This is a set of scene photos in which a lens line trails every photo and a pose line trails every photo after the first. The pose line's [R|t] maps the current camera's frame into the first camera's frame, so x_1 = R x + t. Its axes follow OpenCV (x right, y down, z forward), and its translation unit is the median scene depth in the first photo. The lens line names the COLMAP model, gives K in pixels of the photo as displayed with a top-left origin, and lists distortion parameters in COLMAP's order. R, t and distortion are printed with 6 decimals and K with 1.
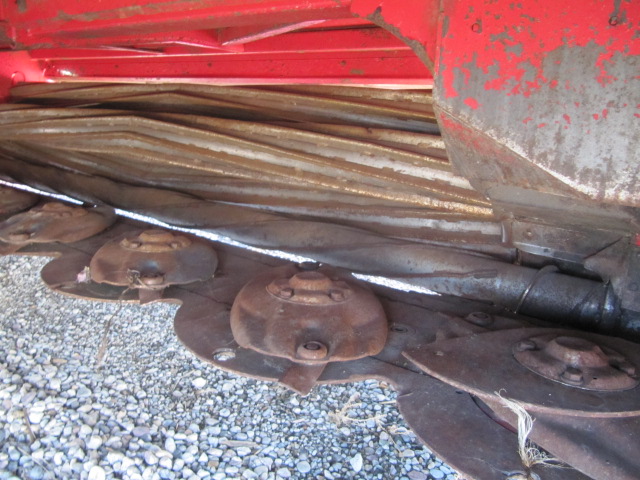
lens RADIAL K [[527.6, 0, 319.1], [0, 527.6, 240.5], [0, 0, 1]] dist [-0.051317, 0.018021]
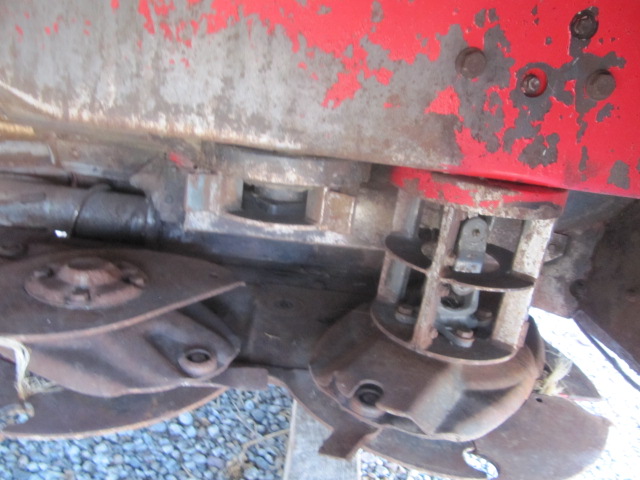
lens RADIAL K [[527.6, 0, 318.7], [0, 527.6, 238.7], [0, 0, 1]] dist [-0.051317, 0.018021]
pose [[0.790468, -0.138634, 0.596608, 0.248960], [0.042880, 0.984184, 0.171882, -0.005485], [-0.611001, -0.110285, 0.783910, -0.064277]]
